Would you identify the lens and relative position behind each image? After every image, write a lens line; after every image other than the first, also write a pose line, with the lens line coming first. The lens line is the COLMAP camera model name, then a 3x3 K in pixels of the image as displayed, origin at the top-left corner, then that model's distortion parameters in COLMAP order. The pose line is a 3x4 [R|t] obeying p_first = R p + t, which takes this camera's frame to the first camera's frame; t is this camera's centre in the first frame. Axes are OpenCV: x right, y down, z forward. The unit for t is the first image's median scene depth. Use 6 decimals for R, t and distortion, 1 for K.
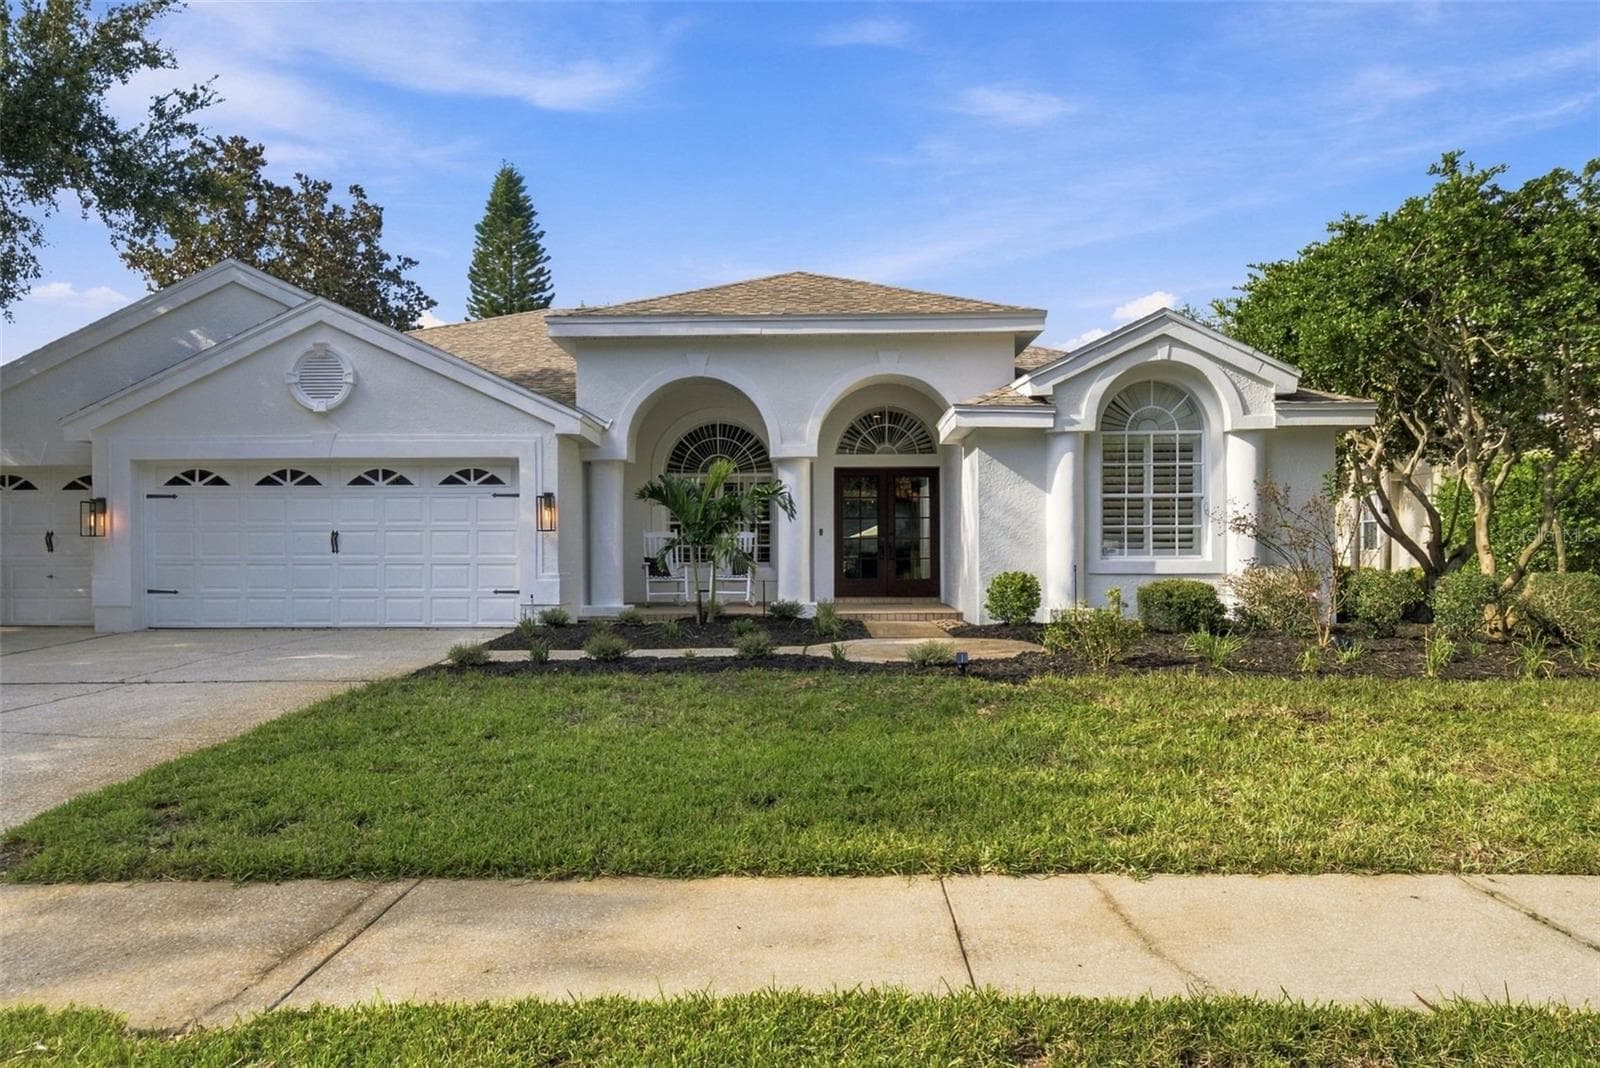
lens RADIAL K [[1024.8, 0, 813.6], [0, 1024.8, 563.2], [0, 0, 1]] dist [0.001863, 0.003845]
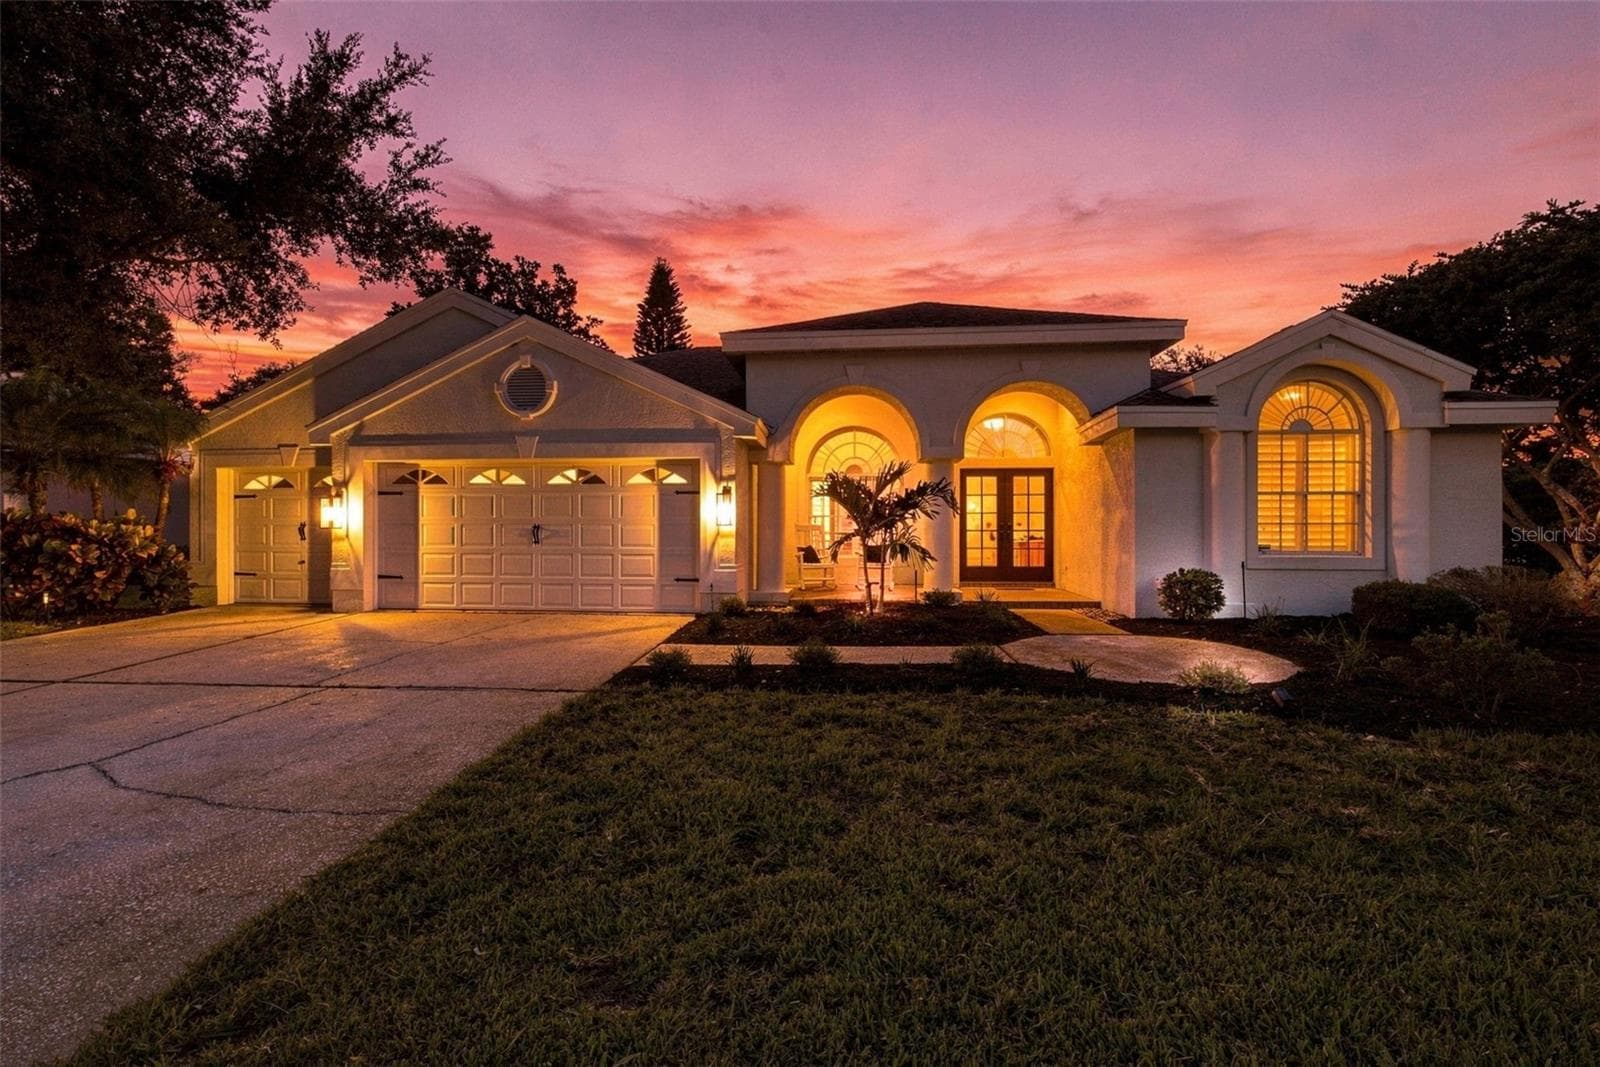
lens RADIAL K [[678.4, 0, 800.0], [0, 678.4, 533.5], [0, 0, 1]] dist [-0.001142, 0.000314]
pose [[0.997282, 0.005223, -0.073491, -0.116123], [-0.005775, 0.999957, -0.007308, -0.016274], [0.073449, 0.007713, 0.997269, 0.260250]]
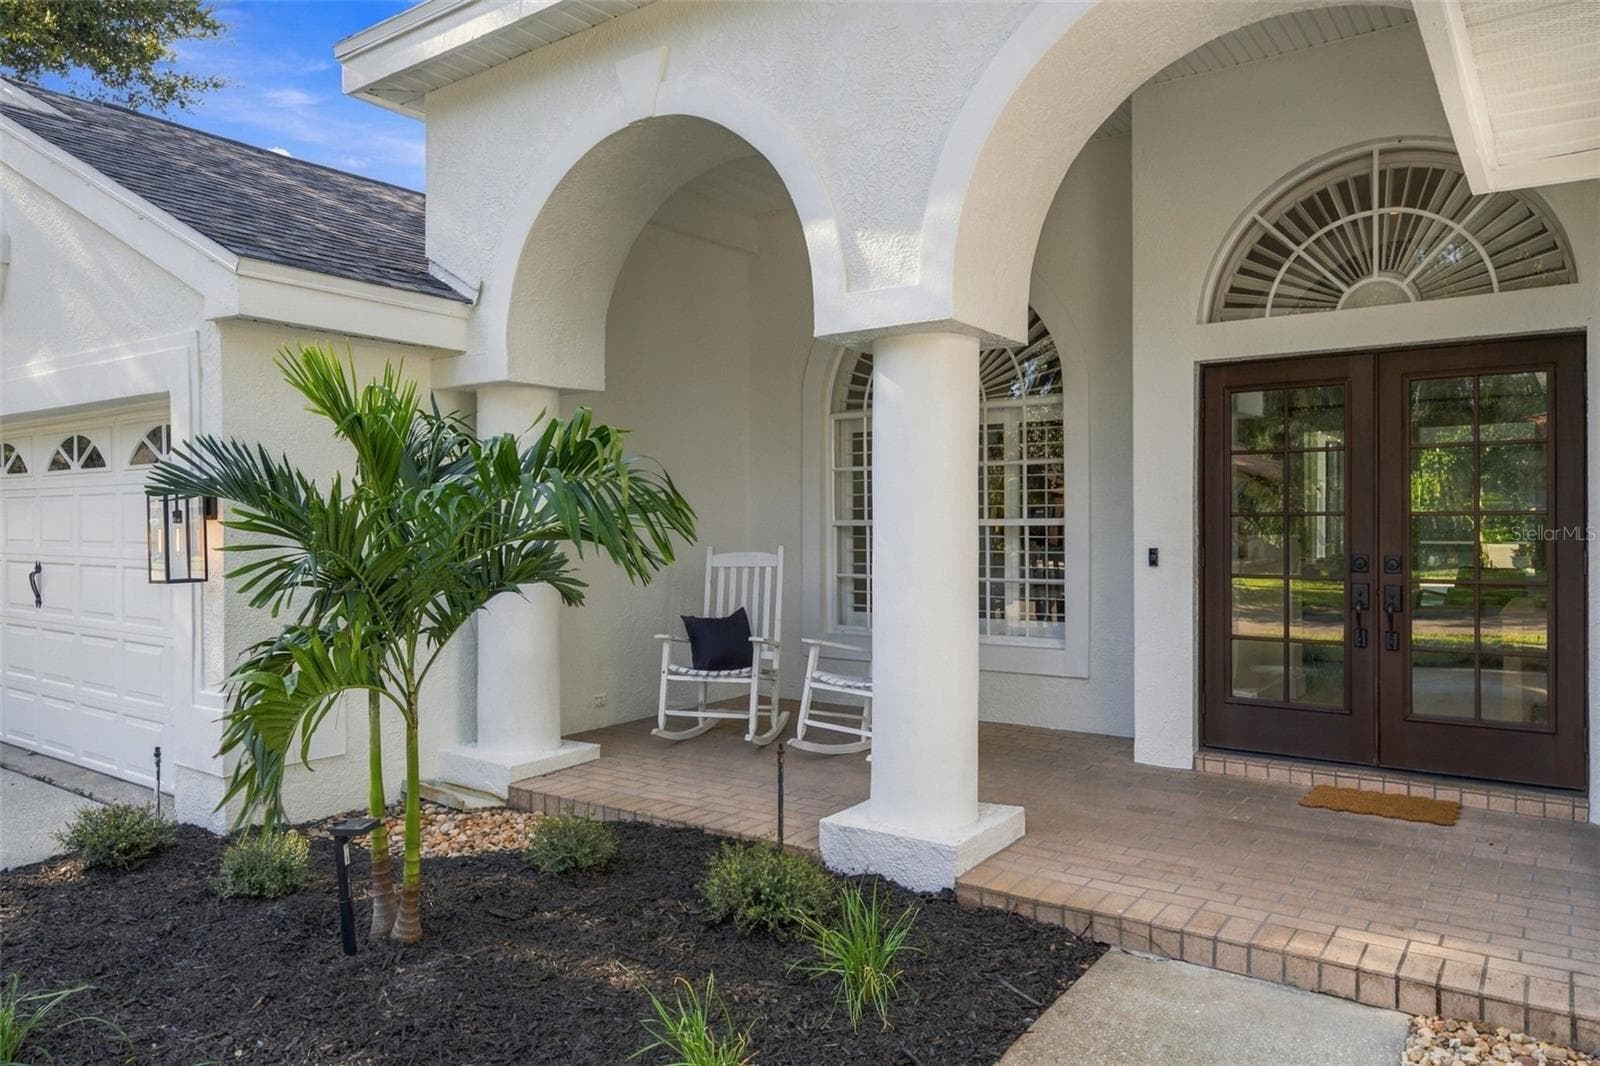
lens RADIAL K [[1053.5, 0, 800.0], [0, 1053.5, 533.0], [0, 0, 1]] dist [0.006921, 0.001330]
pose [[0.815724, 0.009004, -0.578371, 0.131140], [-0.001373, 0.999906, 0.013629, -0.049367], [0.578439, -0.010324, 0.815660, 0.736684]]
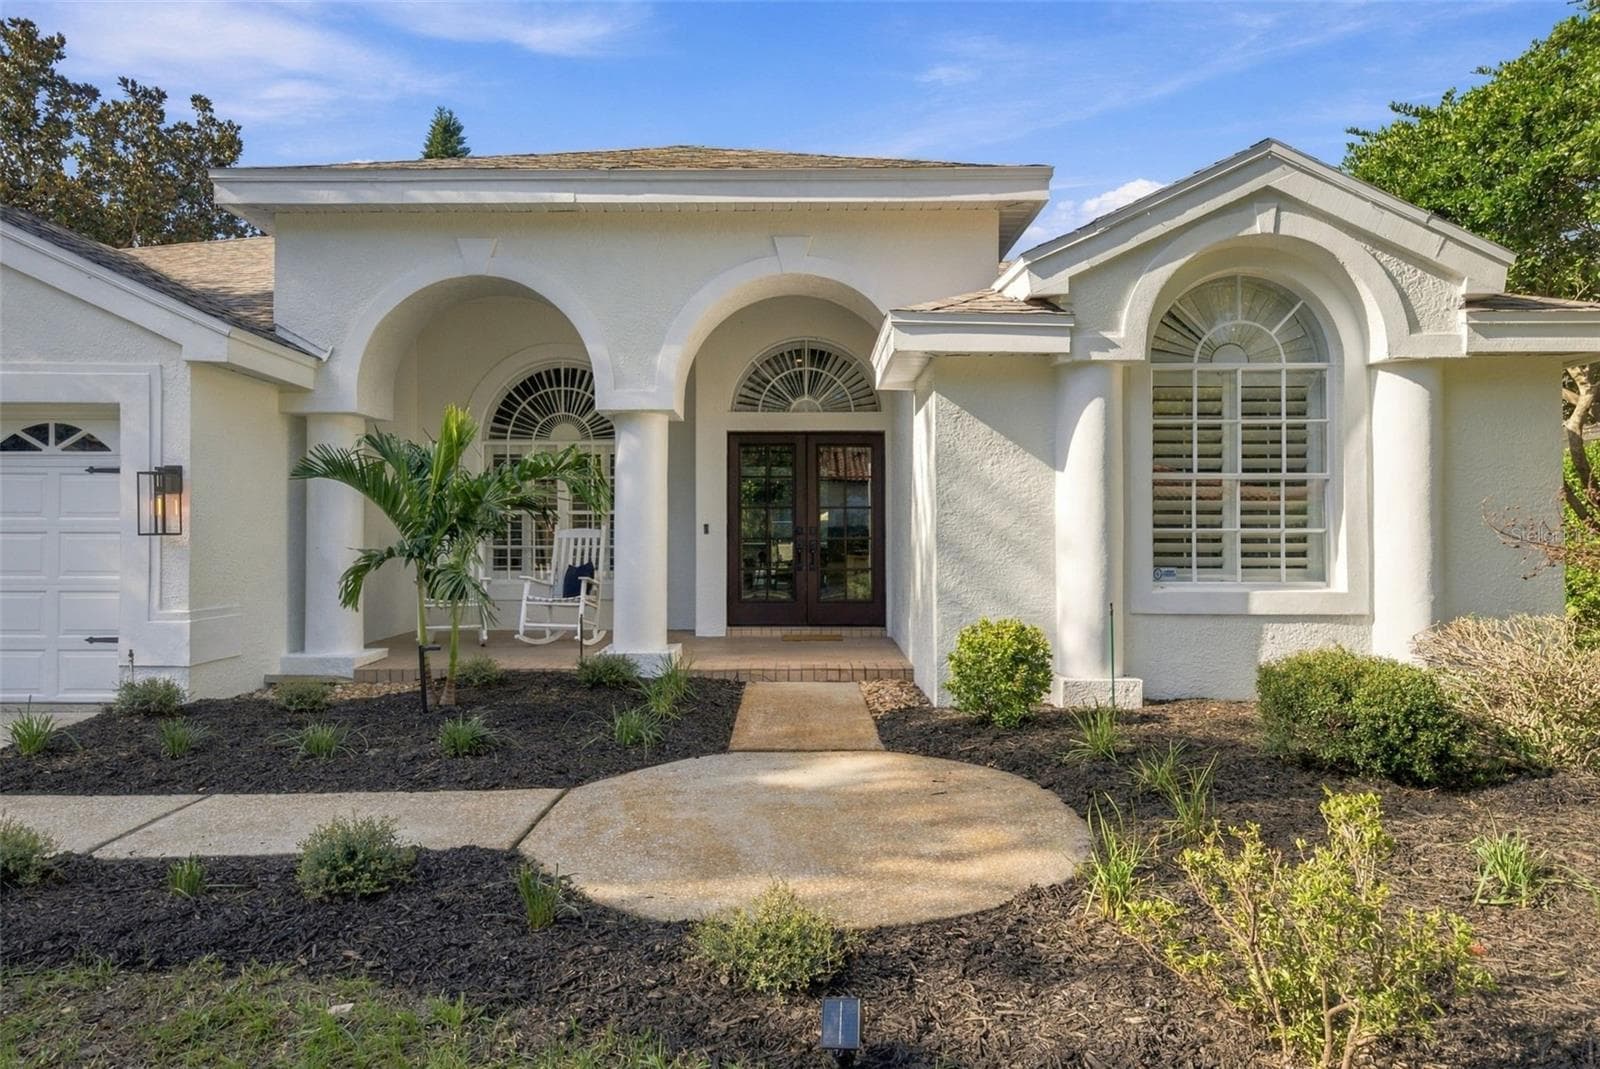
lens RADIAL K [[977.5, 0, 813.5], [0, 977.5, 528.6], [0, 0, 1]] dist [0.000038, -0.002736]
pose [[0.999922, 0.004337, 0.011731, 0.078912], [-0.004211, 0.999933, -0.010789, -0.027518], [-0.011777, 0.010739, 0.999873, 0.419862]]
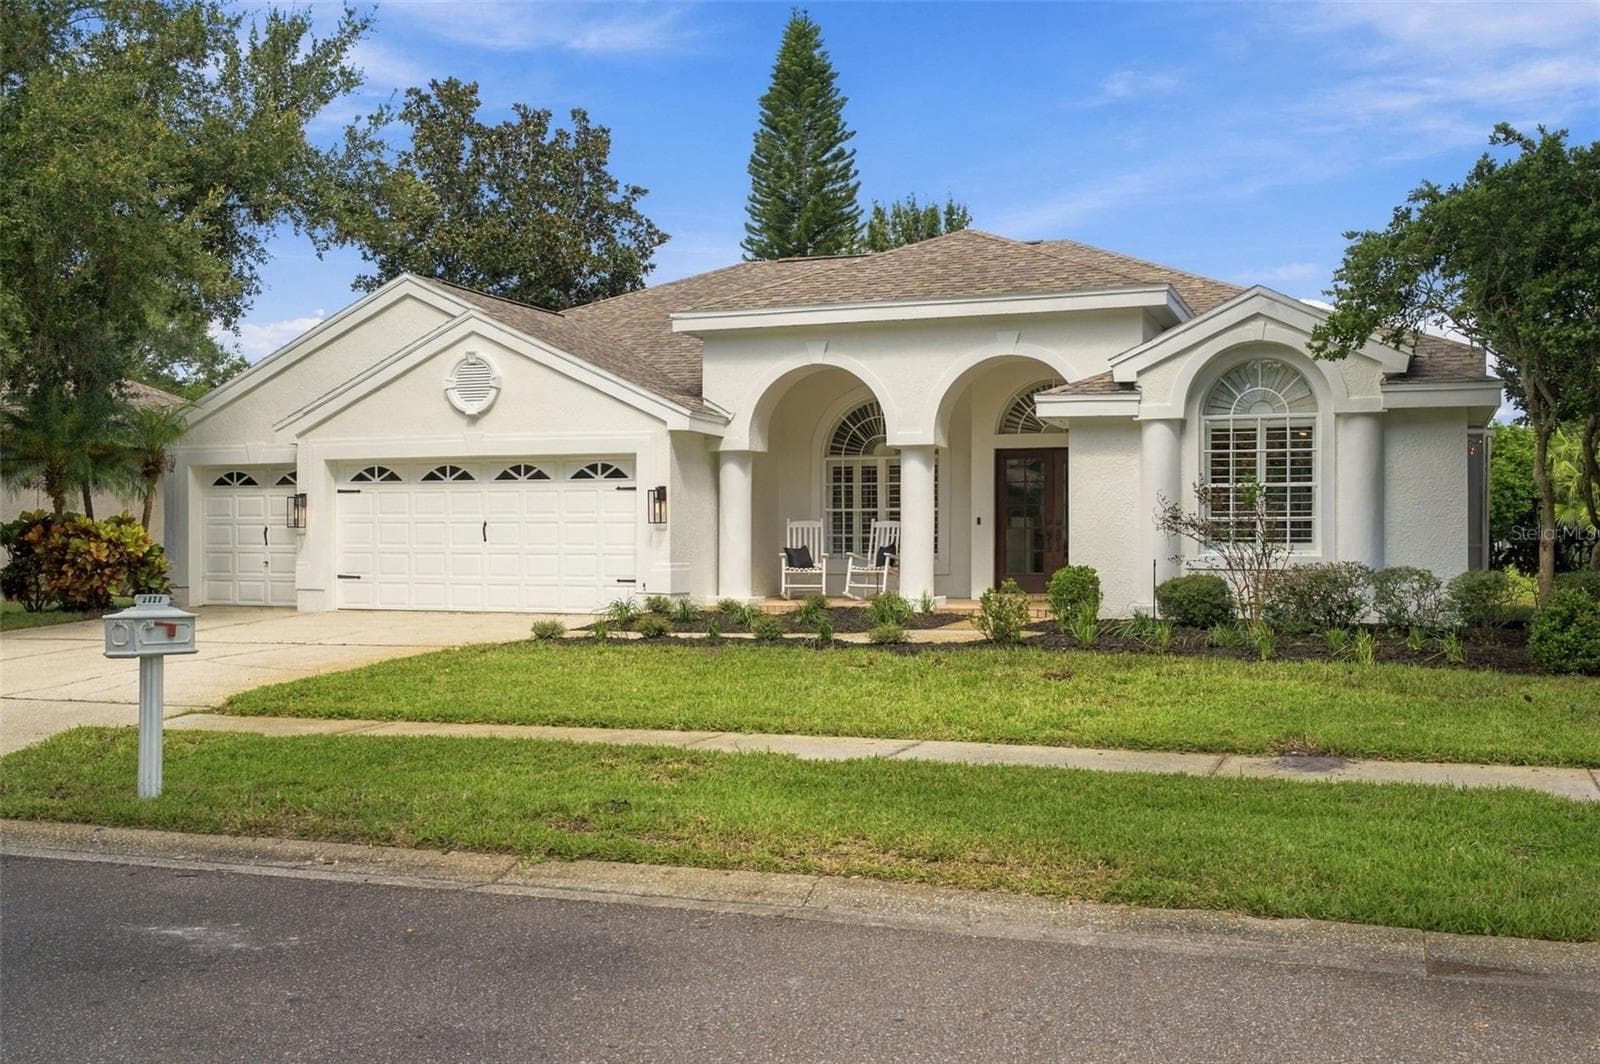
lens RADIAL K [[1705.2, 0, 800.0], [0, 1705.2, 532.0], [0, 0, 1]] dist [0.015967, 0.003427]
pose [[0.939207, 0.002111, -0.343345, 0.429699], [-0.005773, 0.999937, -0.009642, -0.005627], [0.343303, 0.011038, 0.939160, -0.533311]]
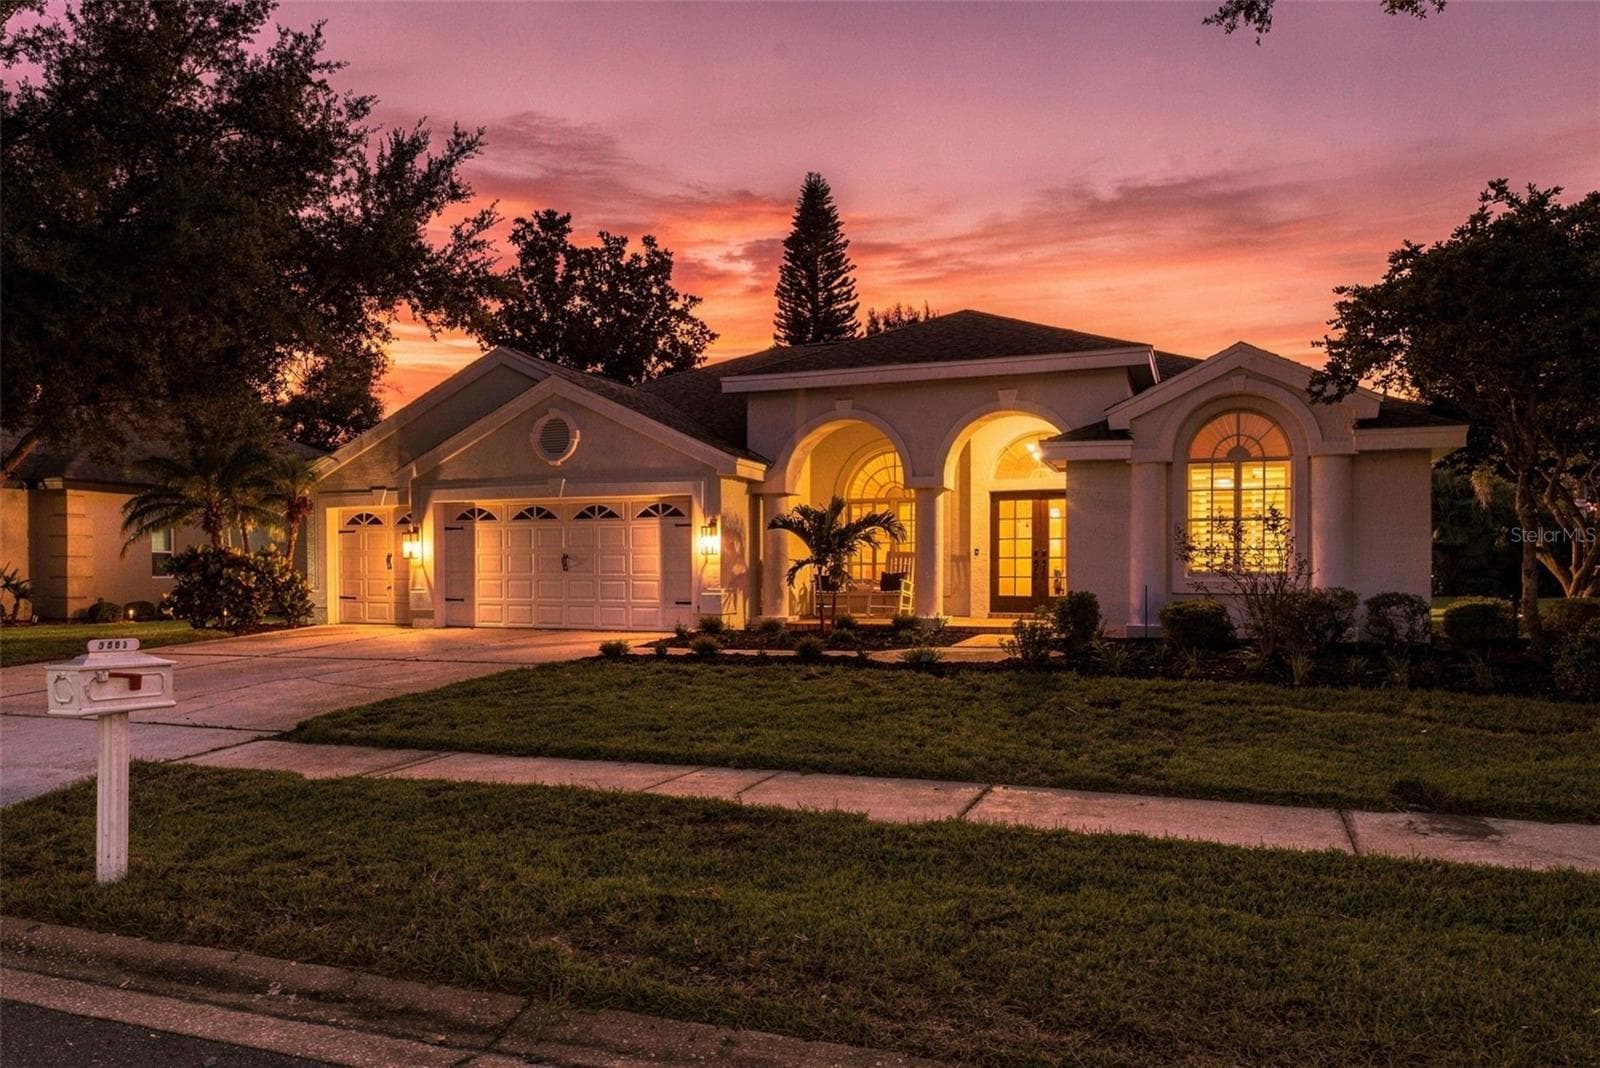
lens RADIAL K [[1158.8, 0, 797.8], [0, 1158.8, 587.9], [0, 0, 1]] dist [0.001016, -0.001410]
pose [[0.936630, 0.008883, -0.350208, 0.296533], [-0.004255, 0.999893, 0.013981, -0.009838], [0.350295, -0.011604, 0.936567, -0.247248]]
